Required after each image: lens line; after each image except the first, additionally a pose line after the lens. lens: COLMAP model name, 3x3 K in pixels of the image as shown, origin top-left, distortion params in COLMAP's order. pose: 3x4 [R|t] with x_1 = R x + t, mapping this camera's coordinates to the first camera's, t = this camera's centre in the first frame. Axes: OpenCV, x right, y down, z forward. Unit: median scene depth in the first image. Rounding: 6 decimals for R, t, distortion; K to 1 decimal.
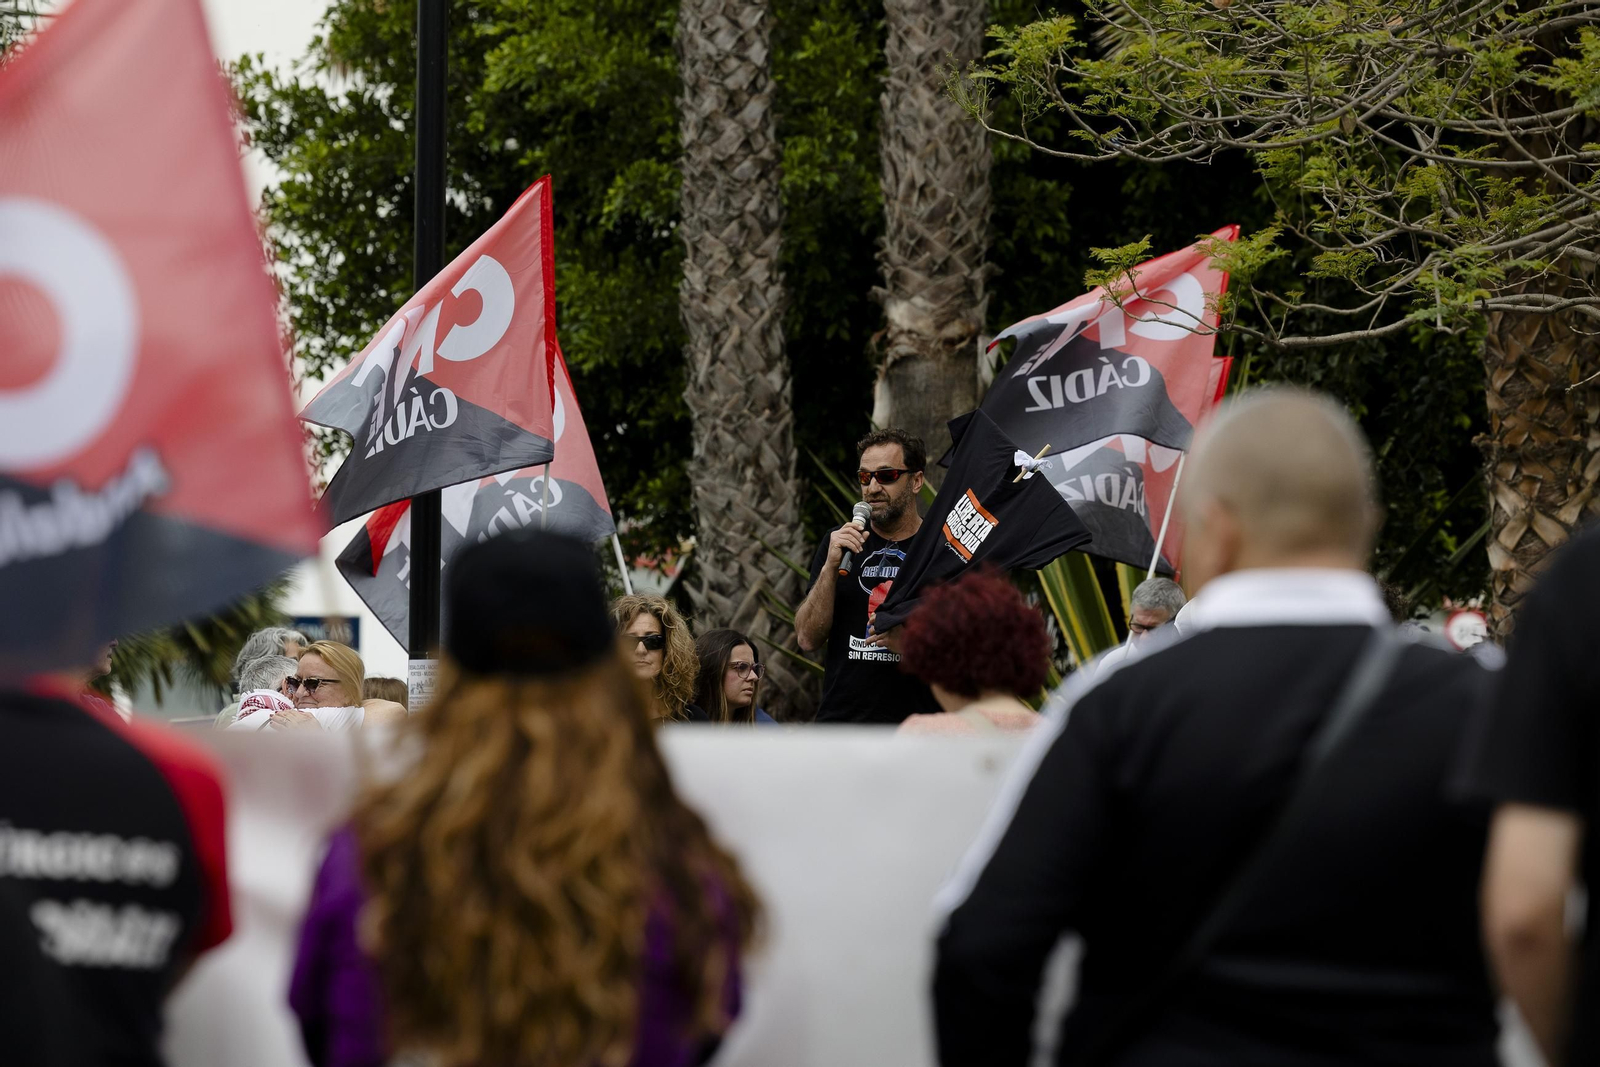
lens RADIAL K [[7507.2, 0, 800.7], [0, 7507.2, 533.1], [0, 0, 1]] dist [0.602720, 0.000000]
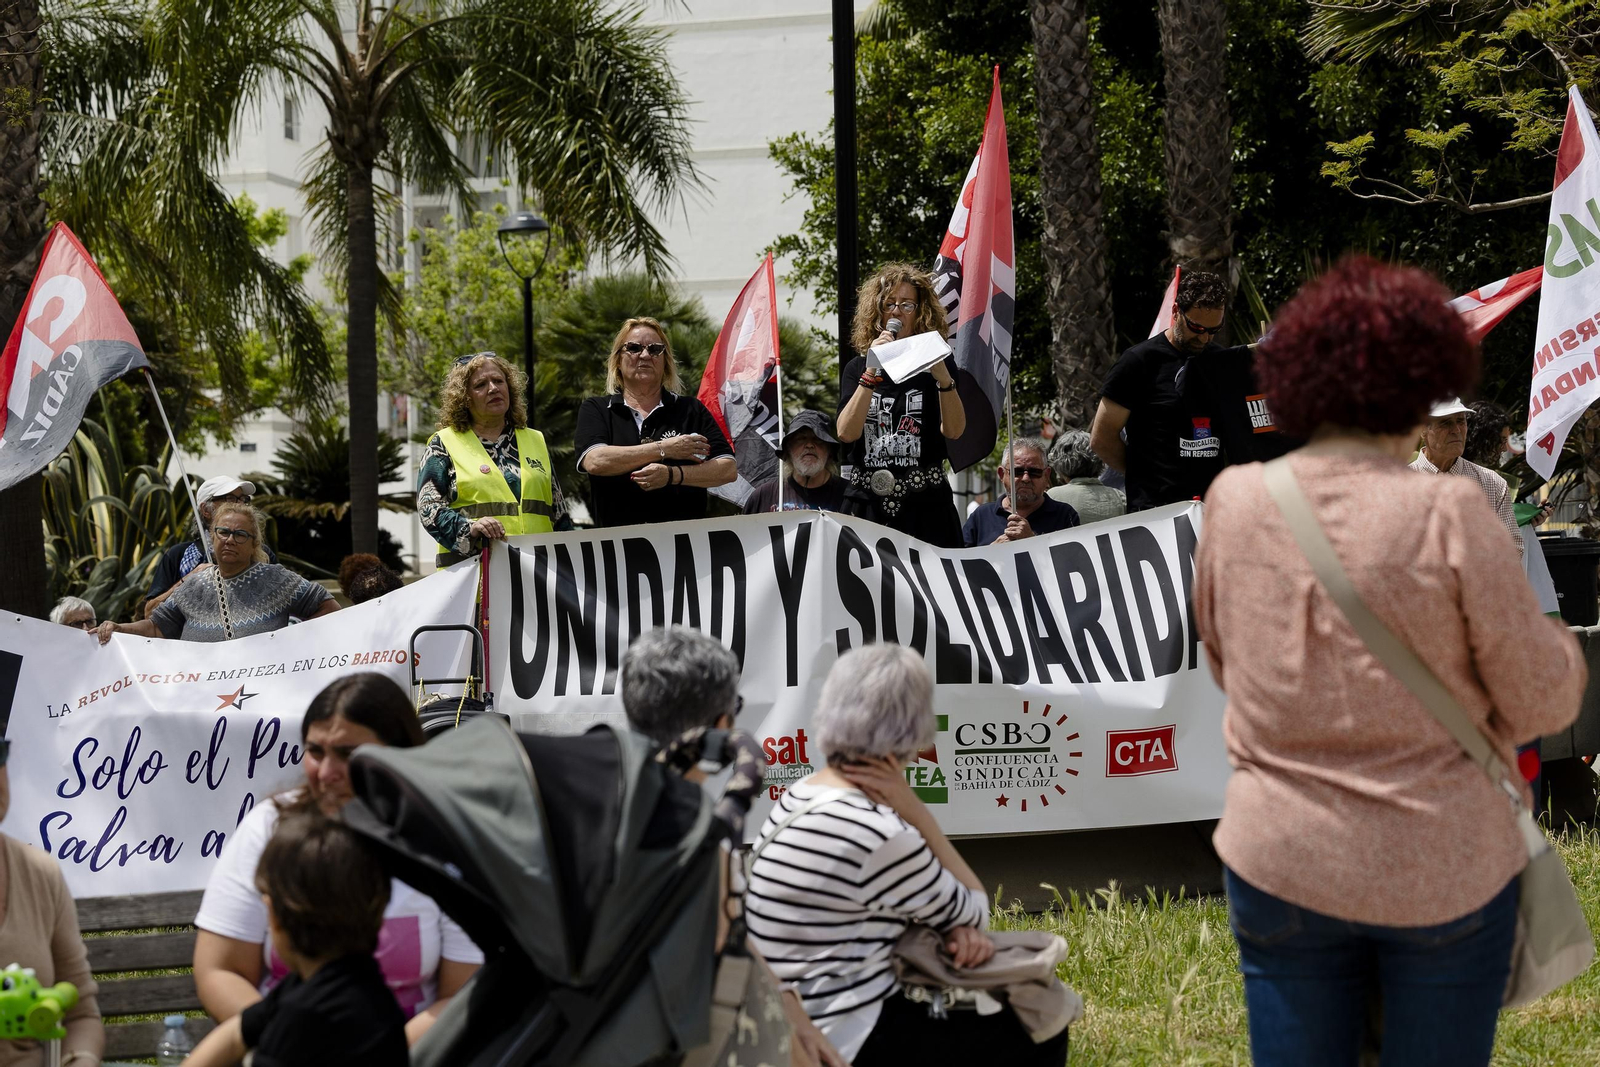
lens RADIAL K [[3226.9, 0, 800.3], [0, 3226.9, 532.9], [0, 0, 1]] dist [-0.121395, 0.000000]
pose [[0.994443, -0.031354, -0.100496, 0.000078], [0.034378, 0.999002, 0.028504, 0.009276], [0.099502, -0.031800, 0.994529, 0.306783]]
